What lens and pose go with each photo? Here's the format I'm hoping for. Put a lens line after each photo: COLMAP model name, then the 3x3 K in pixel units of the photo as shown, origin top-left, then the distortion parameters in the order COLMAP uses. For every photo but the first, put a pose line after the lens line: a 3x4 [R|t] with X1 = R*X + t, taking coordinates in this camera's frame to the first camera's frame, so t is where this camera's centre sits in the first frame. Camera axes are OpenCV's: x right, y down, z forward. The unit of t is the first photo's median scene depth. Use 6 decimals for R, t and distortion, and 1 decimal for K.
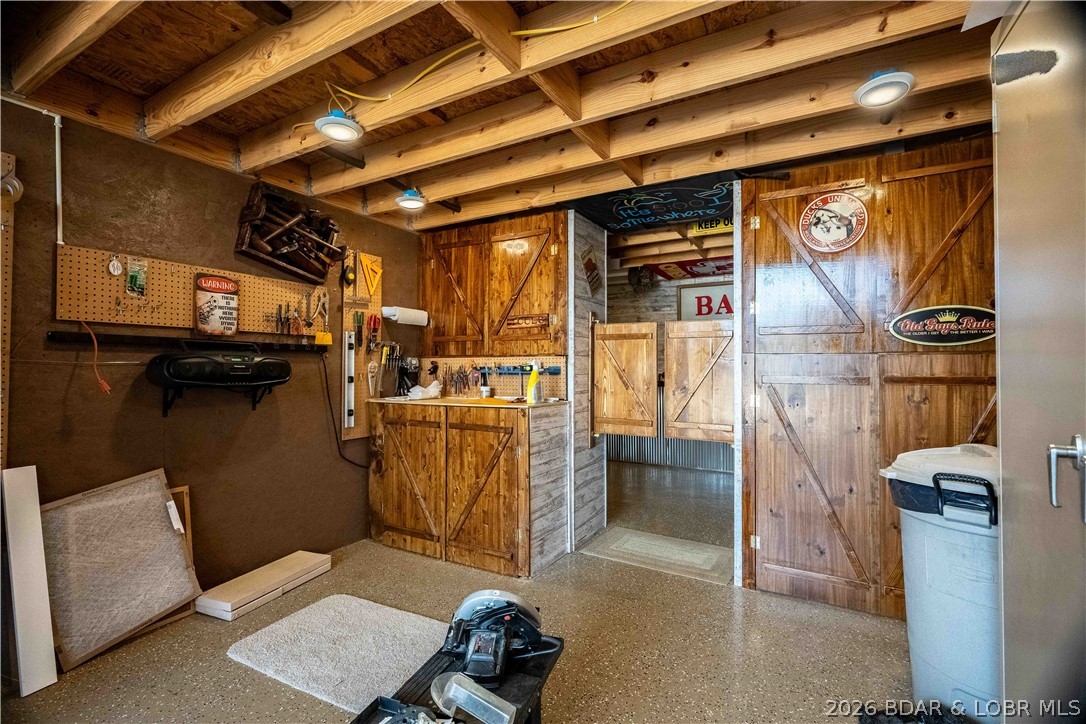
lens RADIAL K [[481.6, 0, 547.0], [0, 481.6, 360.0], [0, 0, 1]] dist [-0.000584, -0.000021]
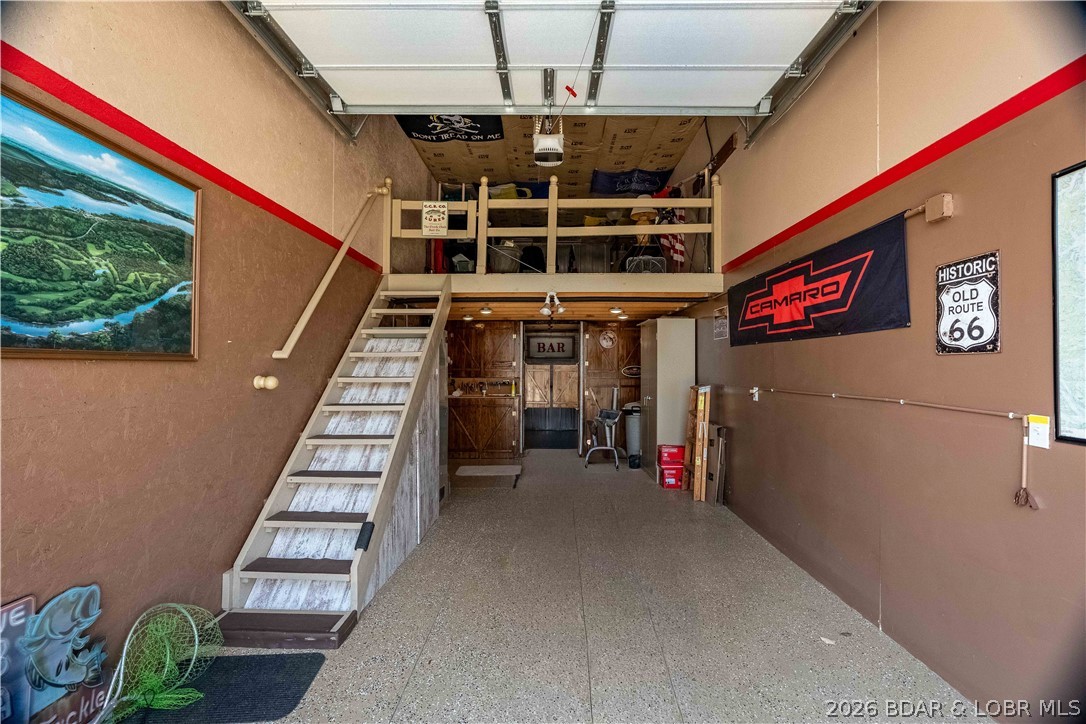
lens RADIAL K [[481.6, 0, 547.0], [0, 481.6, 360.0], [0, 0, 1]] dist [-0.000584, -0.000021]
pose [[0.877456, 0.009080, 0.479571, -0.624756], [-0.009558, 0.999953, -0.001443, -0.059849], [-0.479562, -0.003318, 0.877502, -0.782145]]
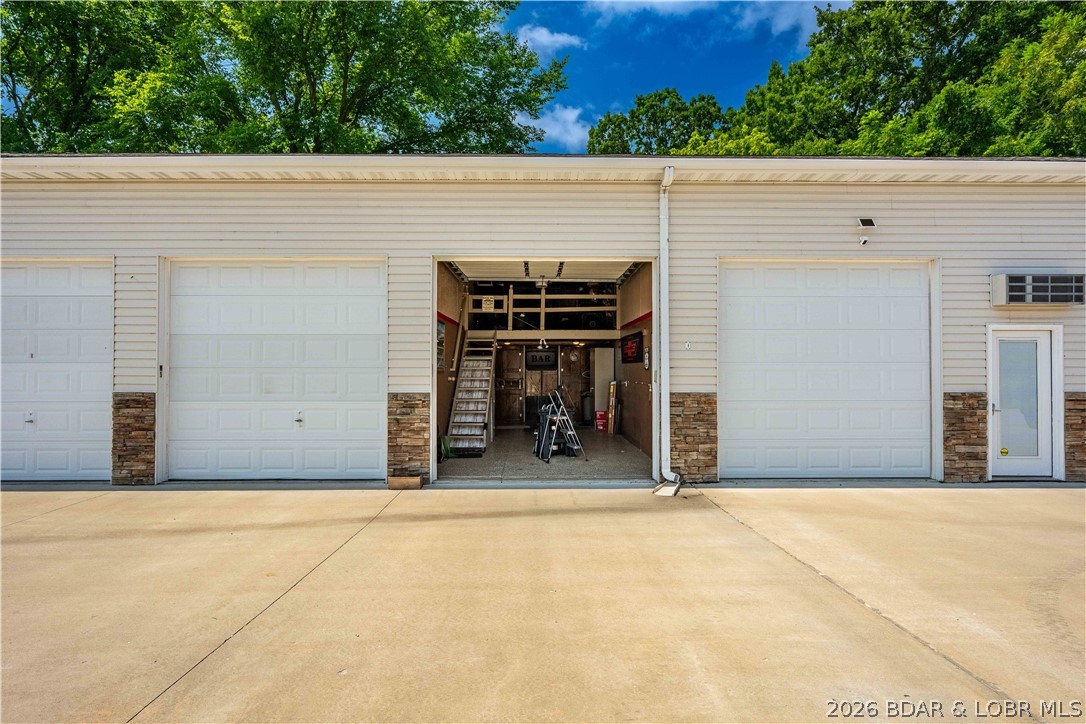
lens RADIAL K [[539.1, 0, 541.6], [0, 539.1, 361.5], [0, 0, 1]] dist [-0.004431, 0.000304]
pose [[0.868707, 0.006098, 0.495288, -1.327255], [-0.006883, 0.999976, -0.000238, -0.095569], [-0.495278, -0.003202, 0.868729, -1.987381]]
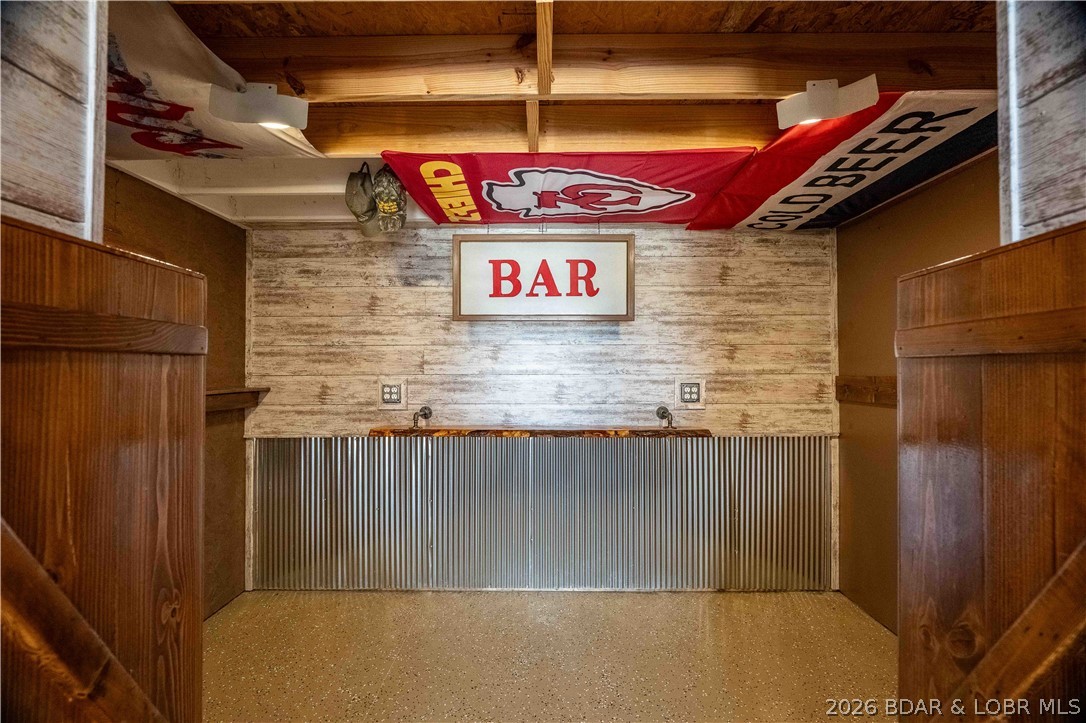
lens RADIAL K [[481.6, 0, 547.0], [0, 481.6, 359.5], [0, 0, 1]] dist [-0.000584, -0.000021]
pose [[0.872703, 0.003294, 0.488241, 0.118275], [-0.004219, 0.999991, 0.000794, -0.028276], [-0.488234, -0.002753, 0.872708, 0.545141]]
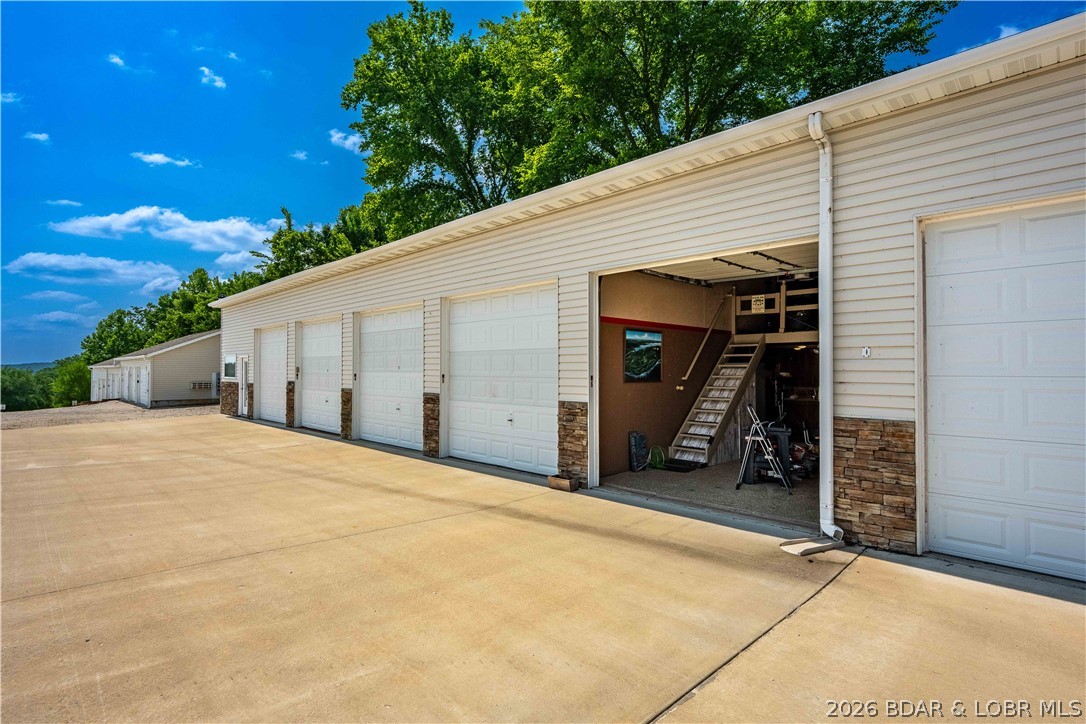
lens RADIAL K [[539.1, 0, 541.6], [0, 539.1, 361.5], [0, 0, 1]] dist [-0.004431, 0.000304]
pose [[0.959924, -0.003332, -0.280242, -0.578949], [0.003352, 0.999994, -0.000405, -0.124981], [0.280242, -0.000551, 0.959929, -2.080014]]
